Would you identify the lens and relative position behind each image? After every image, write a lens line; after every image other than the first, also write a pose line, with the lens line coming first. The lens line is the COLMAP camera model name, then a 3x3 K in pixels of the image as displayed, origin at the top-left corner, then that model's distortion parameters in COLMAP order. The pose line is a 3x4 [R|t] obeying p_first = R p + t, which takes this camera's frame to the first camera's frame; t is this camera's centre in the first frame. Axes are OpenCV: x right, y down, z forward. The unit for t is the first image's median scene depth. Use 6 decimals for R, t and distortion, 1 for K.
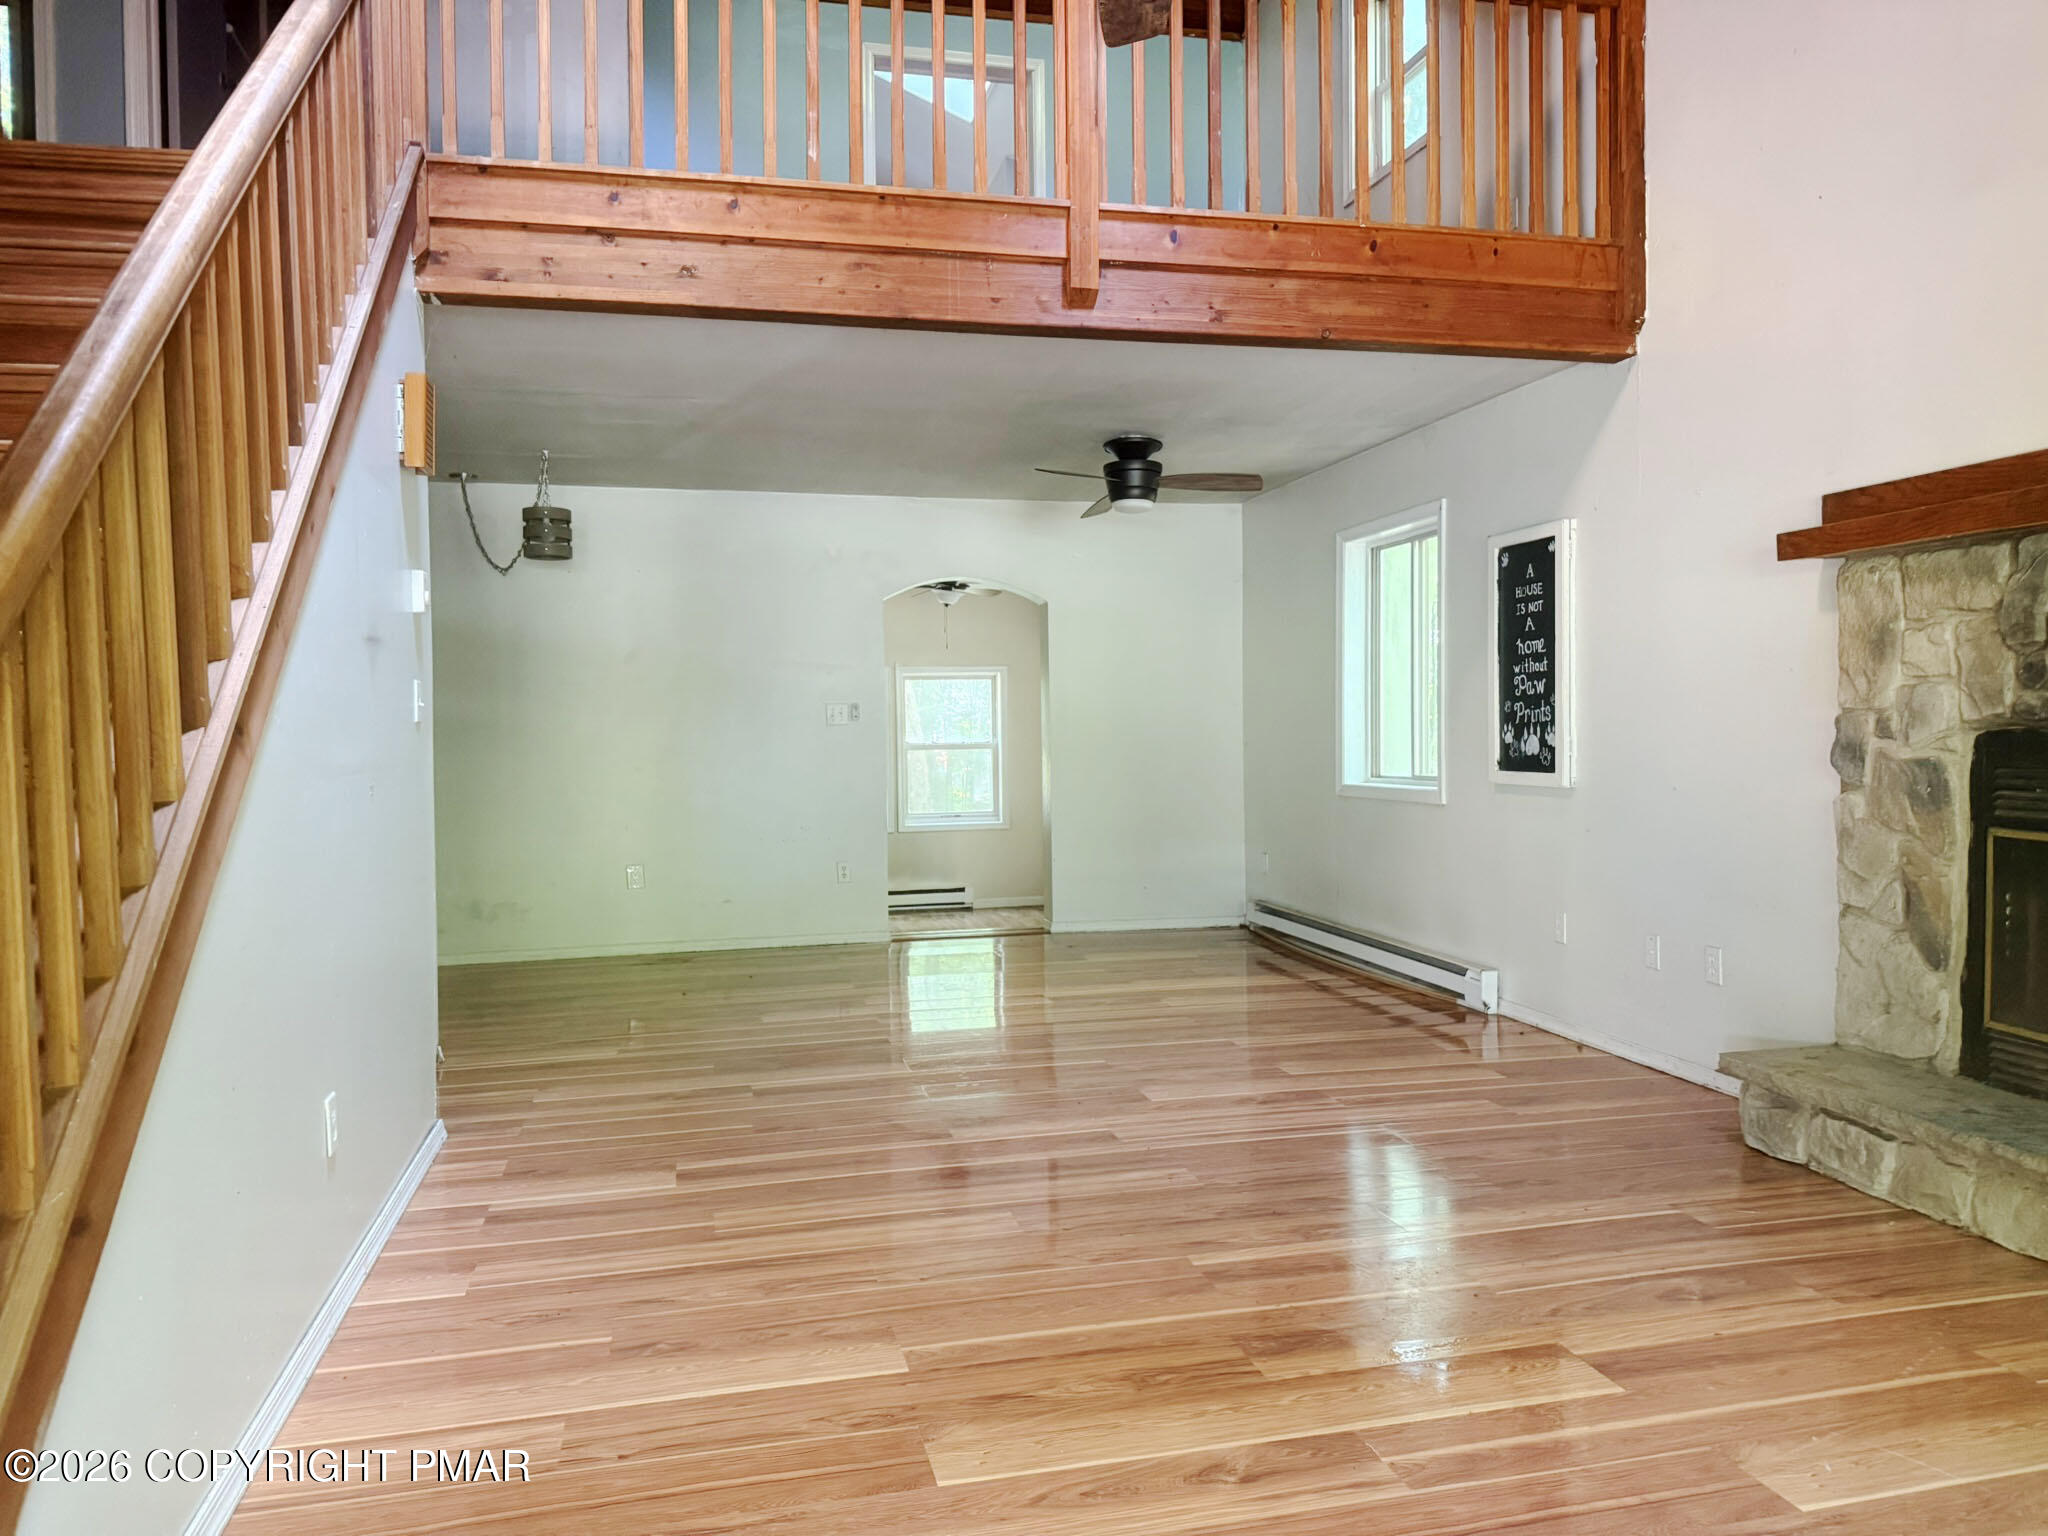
lens RADIAL K [[1428.3, 0, 1019.7], [0, 1428.3, 767.5], [0, 0, 1]] dist [0.072141, -0.039596]
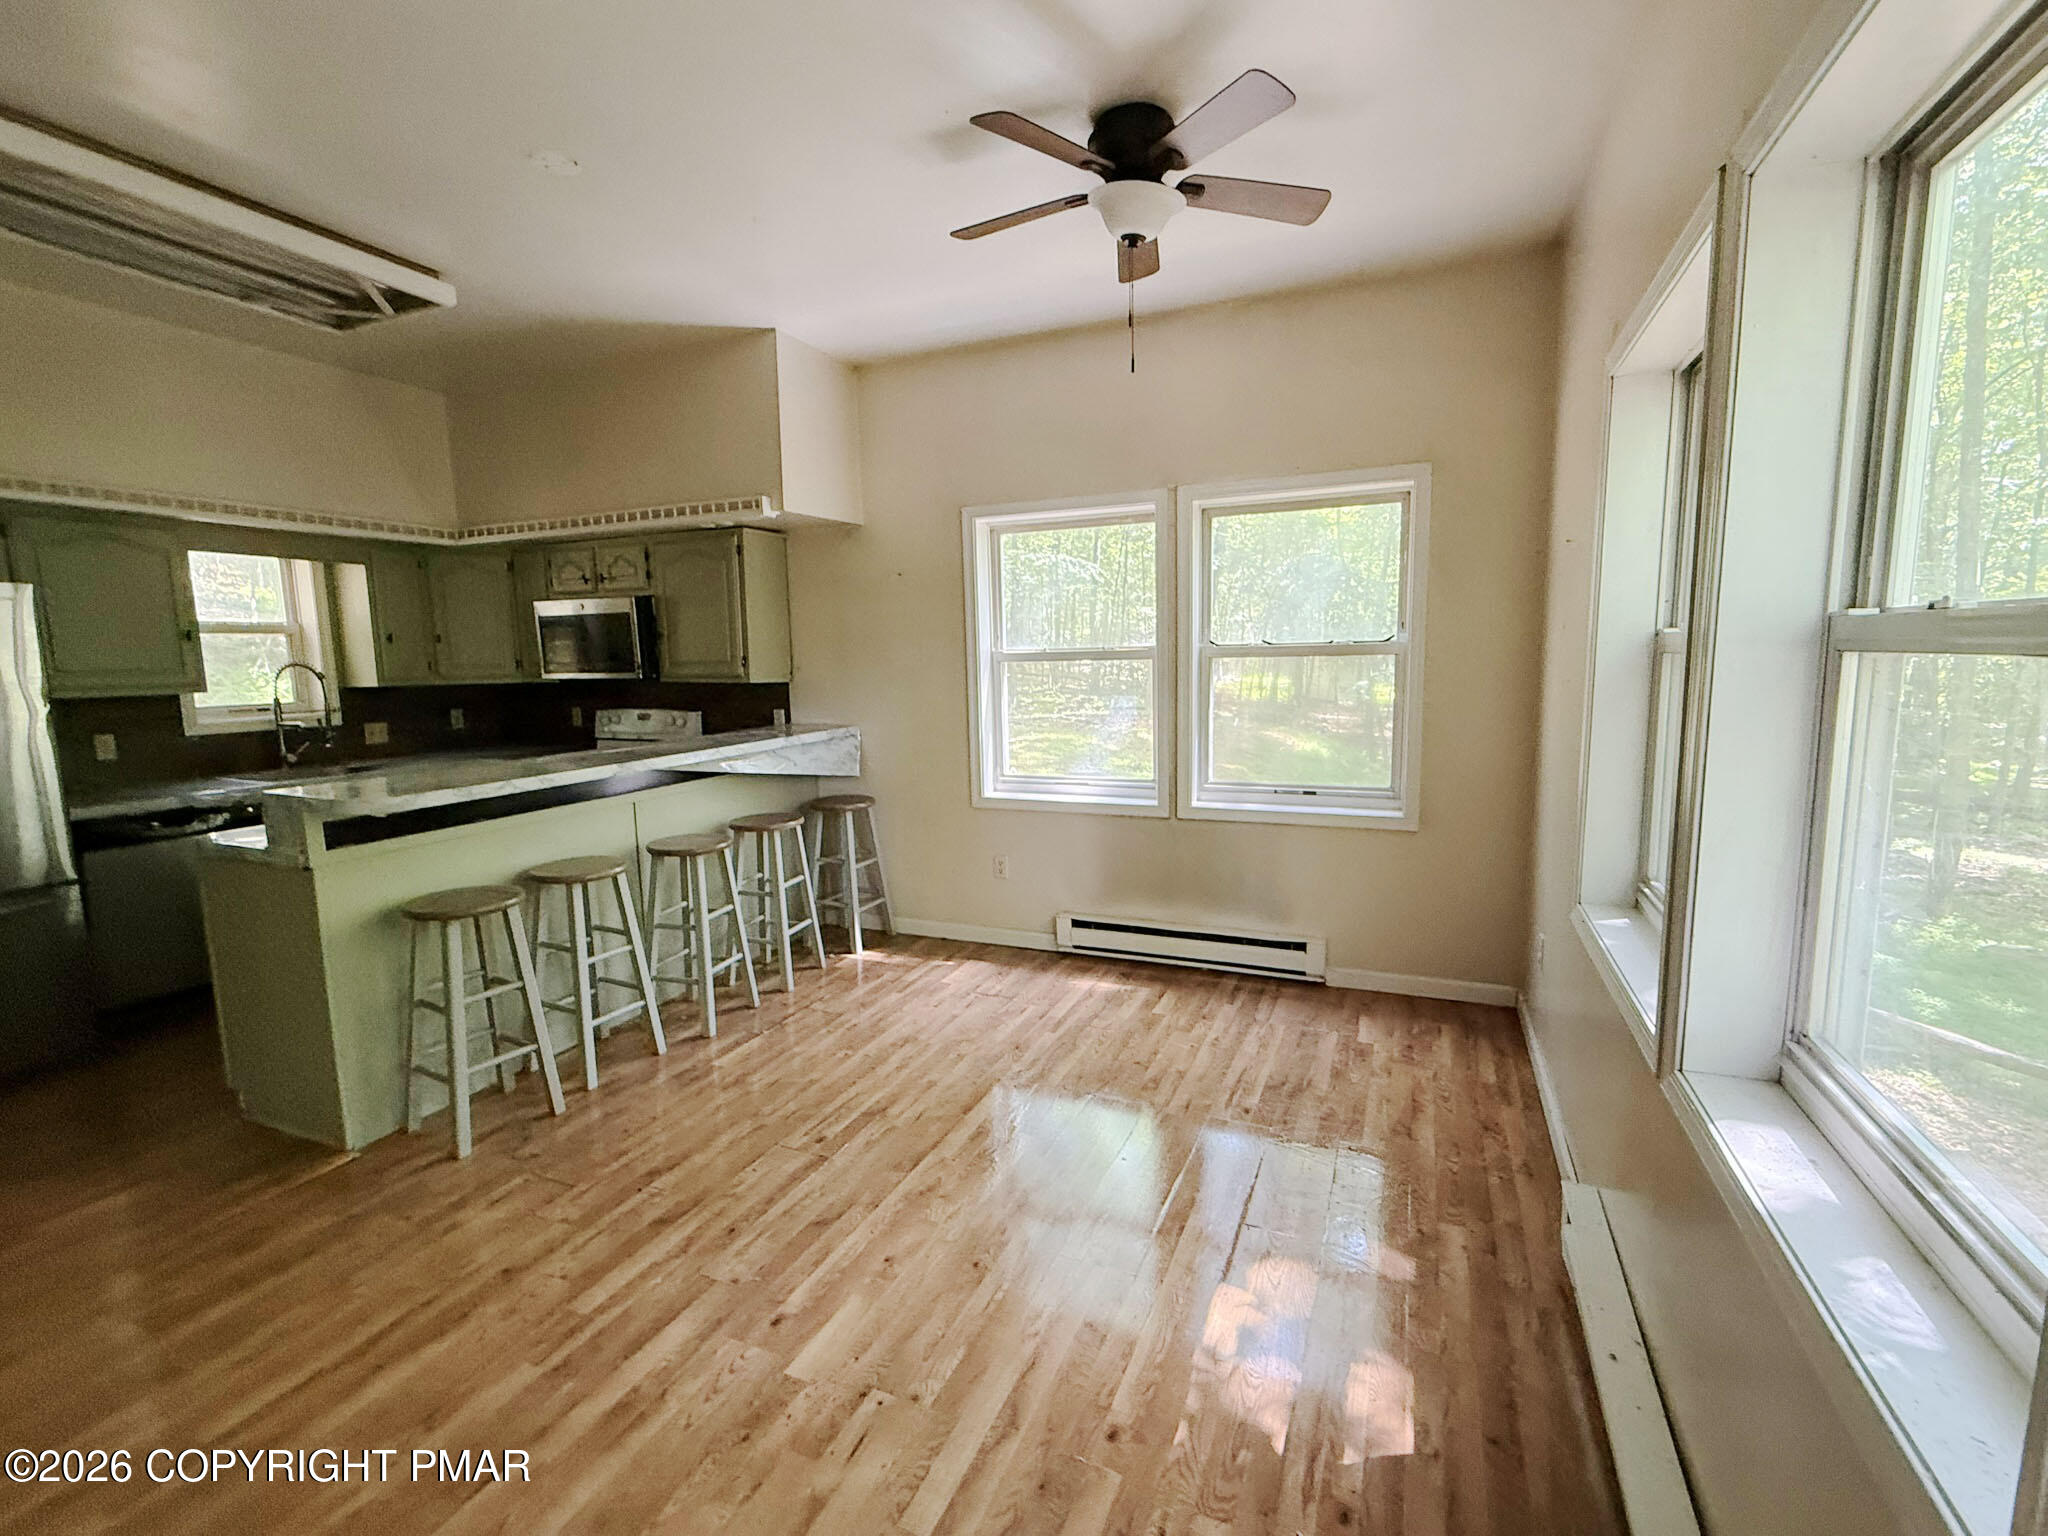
lens RADIAL K [[896.5, 0, 1024.2], [0, 896.5, 770.3], [0, 0, 1]] dist [0.001270, -0.000169]
pose [[0.797950, 0.075209, -0.598014, 0.154519], [-0.009921, 0.993689, 0.111733, -0.019856], [0.602643, -0.083224, 0.793660, 1.696472]]
